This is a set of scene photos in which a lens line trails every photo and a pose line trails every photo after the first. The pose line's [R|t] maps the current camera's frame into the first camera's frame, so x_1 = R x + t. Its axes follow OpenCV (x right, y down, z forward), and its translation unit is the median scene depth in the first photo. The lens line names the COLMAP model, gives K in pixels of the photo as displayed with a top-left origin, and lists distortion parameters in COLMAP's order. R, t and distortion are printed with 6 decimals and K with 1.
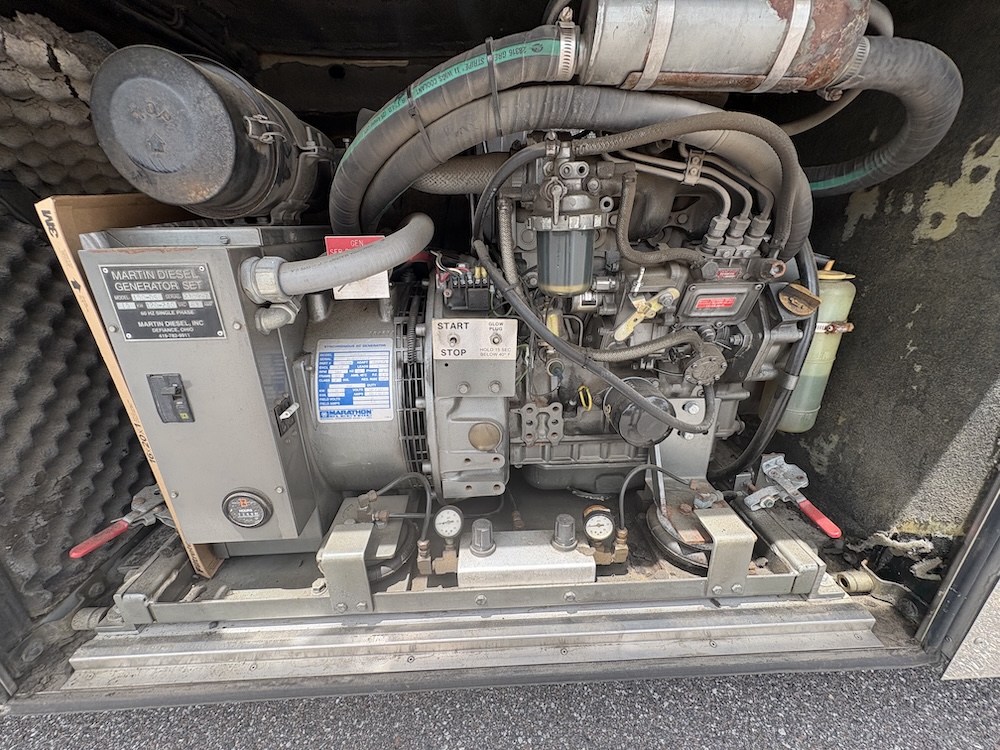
lens RADIAL K [[404.9, 0, 500.0], [0, 404.9, 375.0], [0, 0, 1]] dist [-0.000945, 0.000107]
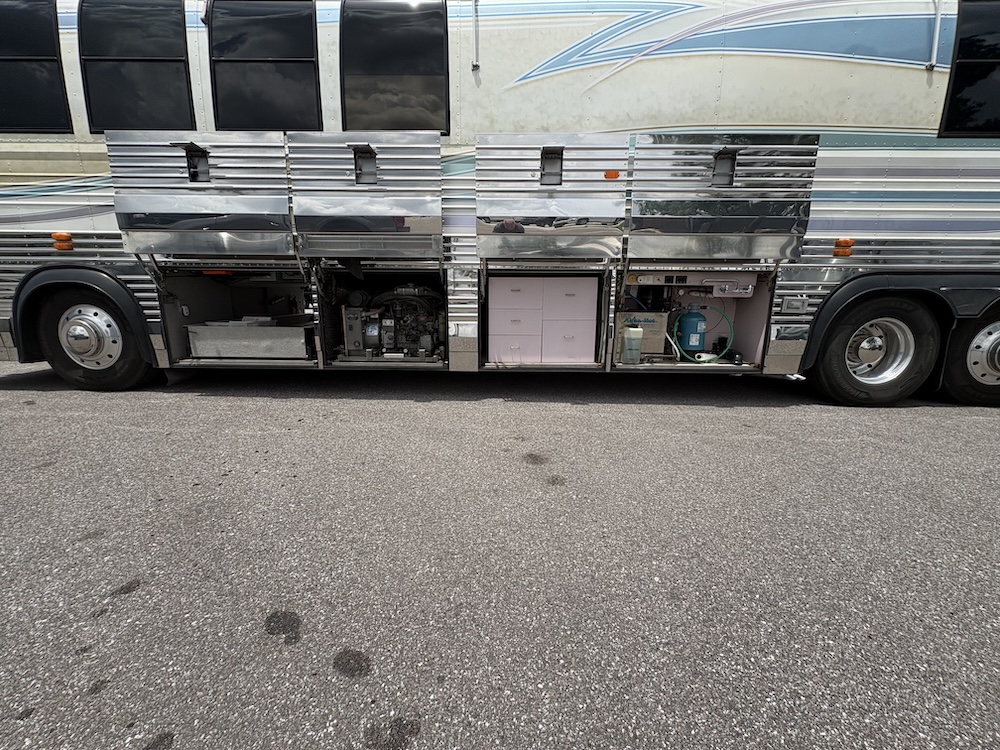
lens RADIAL K [[404.9, 0, 500.0], [0, 404.9, 375.0], [0, 0, 1]] dist [-0.000945, 0.000107]
pose [[0.998515, 0.031454, -0.044472, 2.207294], [-0.038045, 0.987002, -0.156140, 1.832306], [0.038983, 0.157600, 0.986733, -5.762262]]
